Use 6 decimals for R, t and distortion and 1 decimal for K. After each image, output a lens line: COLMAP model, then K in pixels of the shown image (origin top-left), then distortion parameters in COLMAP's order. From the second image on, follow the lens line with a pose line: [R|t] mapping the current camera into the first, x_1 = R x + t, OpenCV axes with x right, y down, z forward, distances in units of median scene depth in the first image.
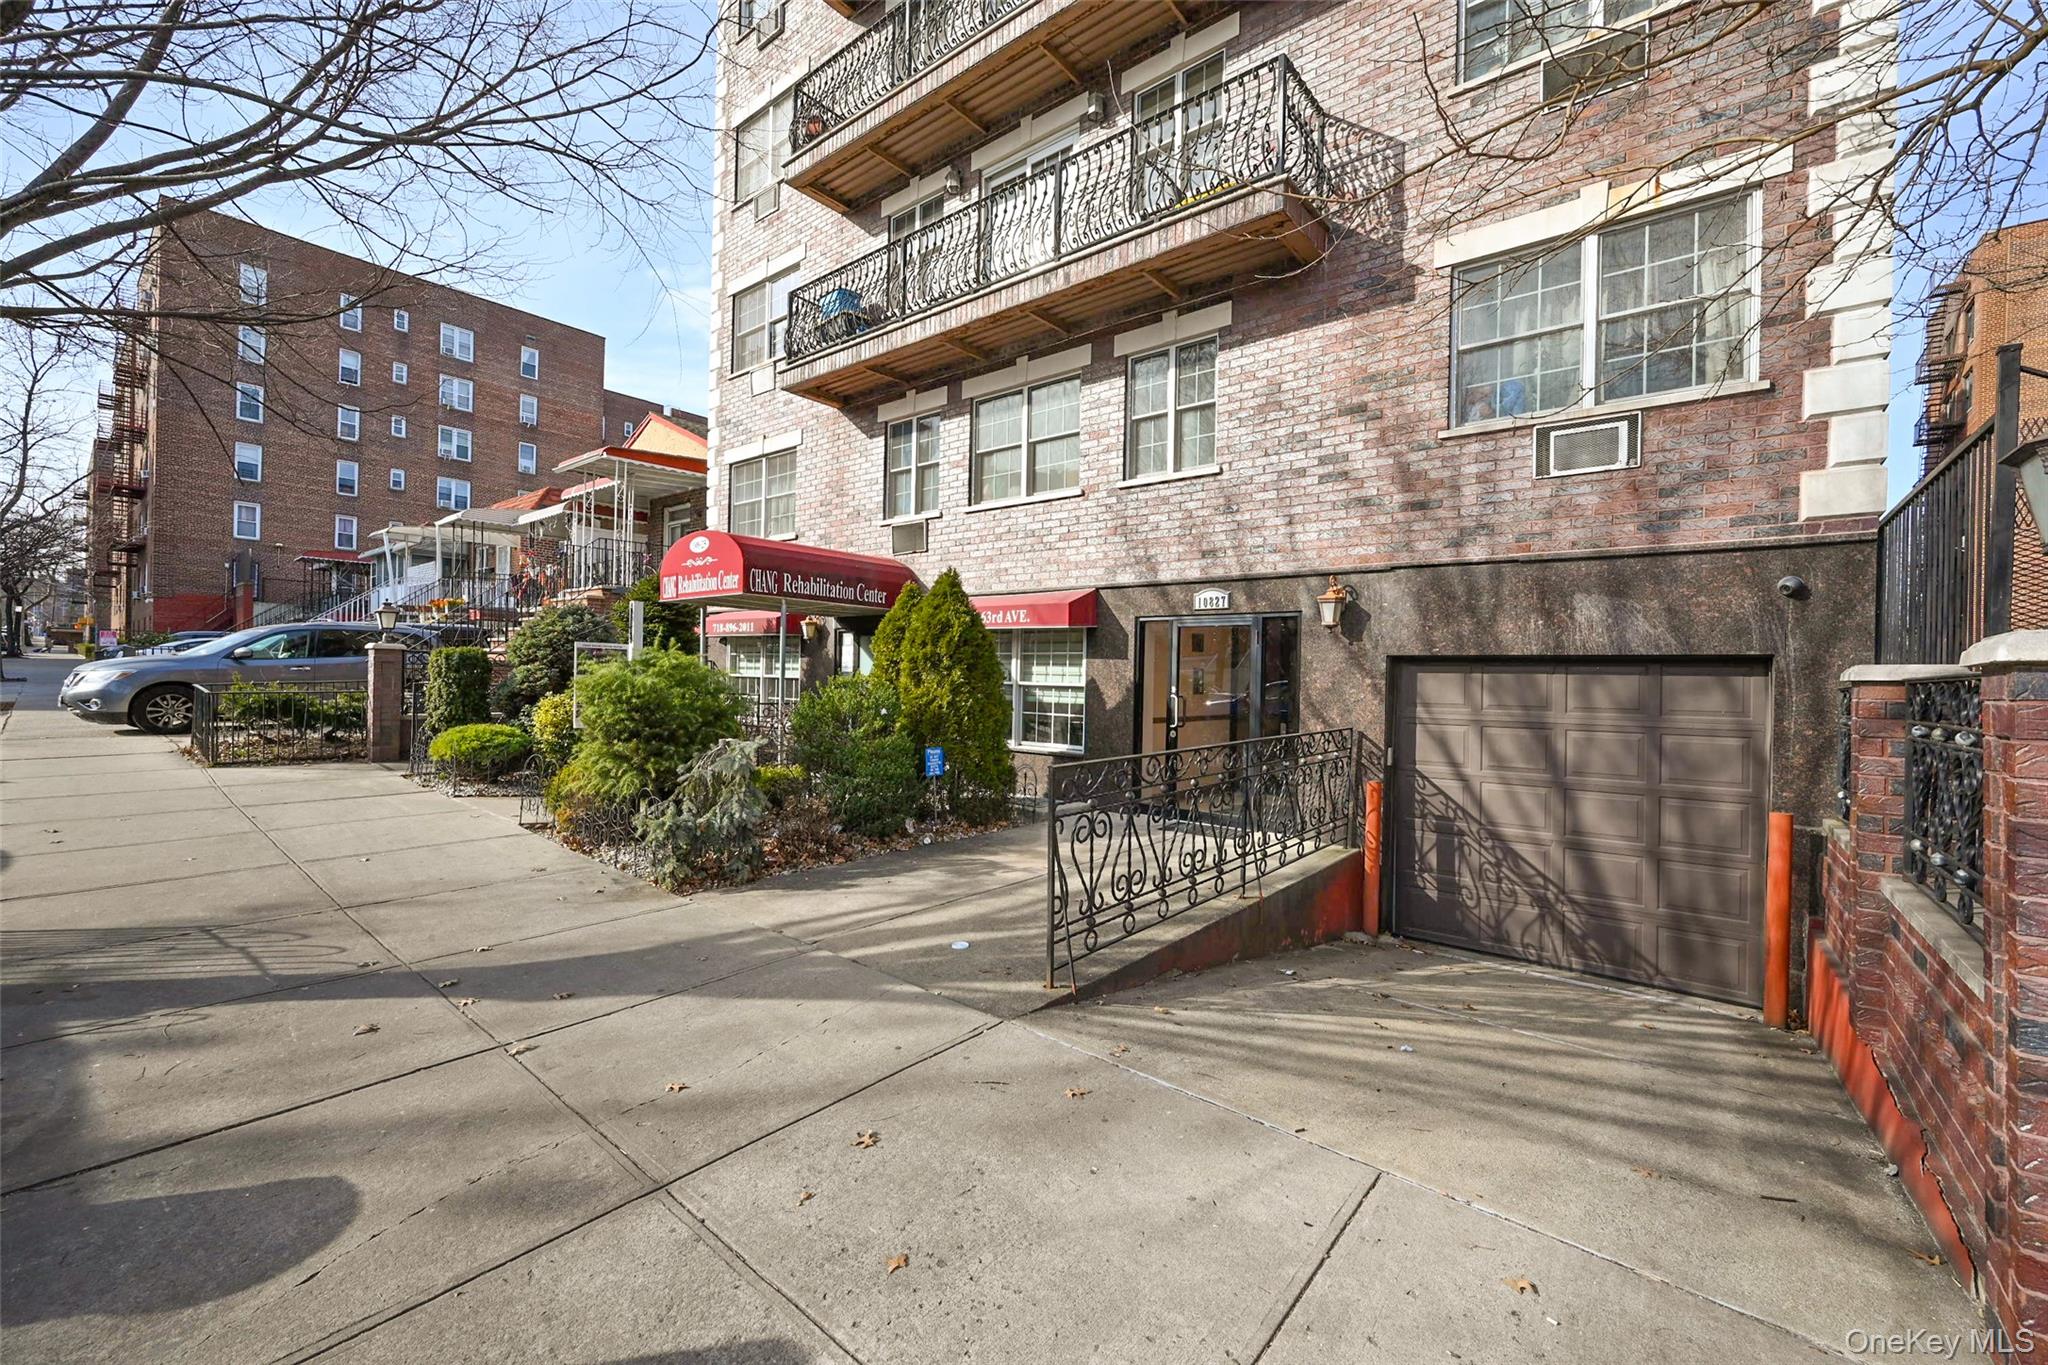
lens RADIAL K [[807.3, 0, 1024.0], [0, 807.3, 682.5], [0, 0, 1]] dist [0.003999, 0.000500]
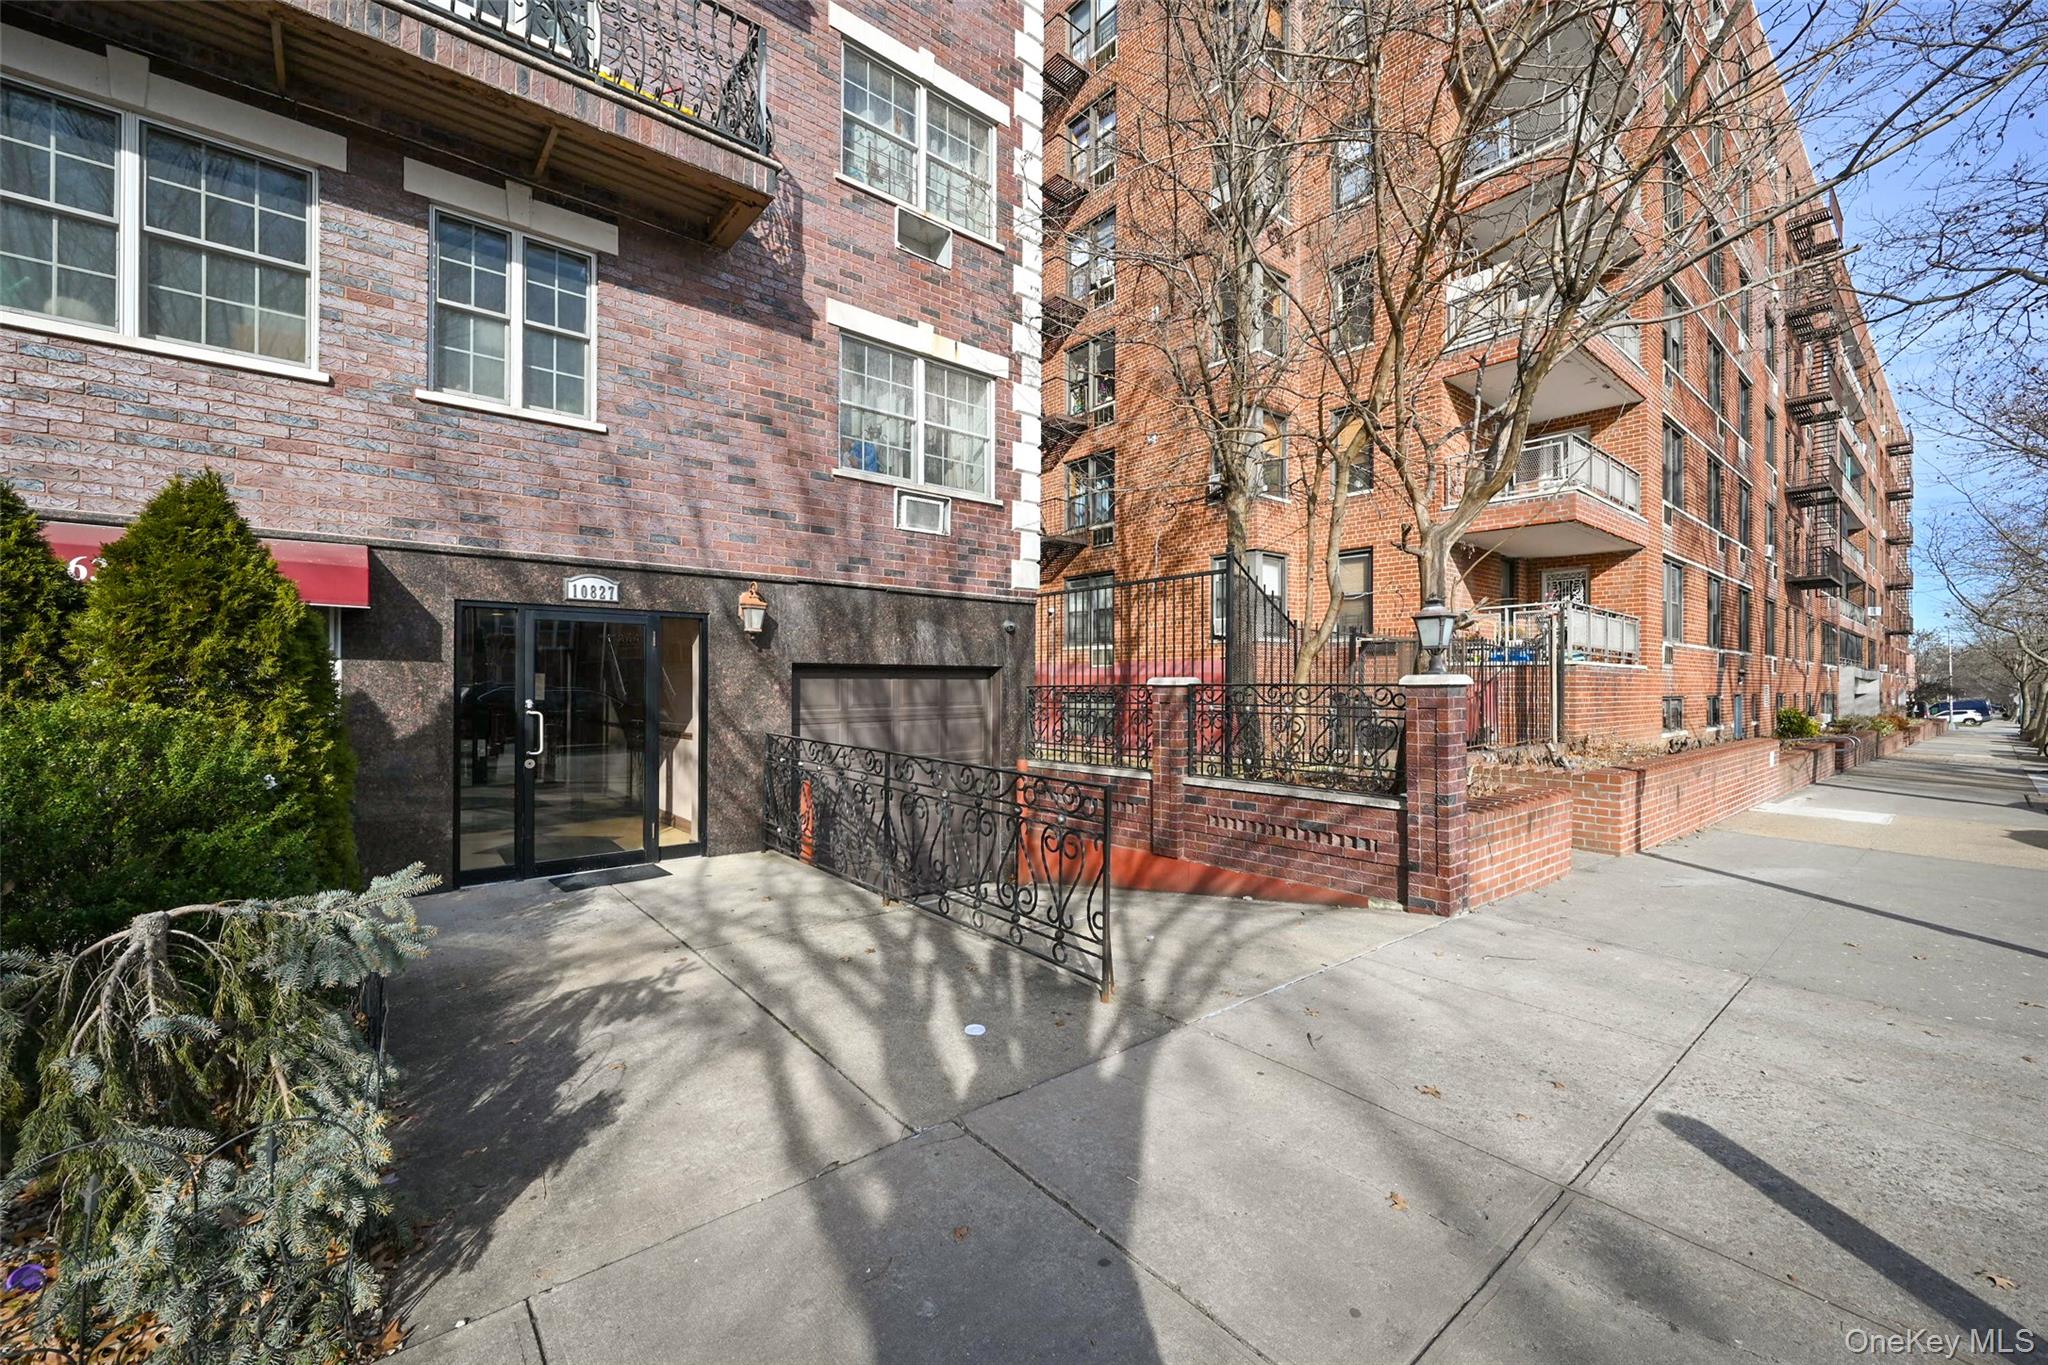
lens RADIAL K [[807.3, 0, 1024.0], [0, 807.3, 682.5], [0, 0, 1]] dist [0.003999, 0.000500]
pose [[0.193740, -0.021845, 0.980810, -0.614260], [0.007260, 0.999757, 0.020833, -0.031239], [-0.981026, 0.003085, 0.193852, 0.561150]]
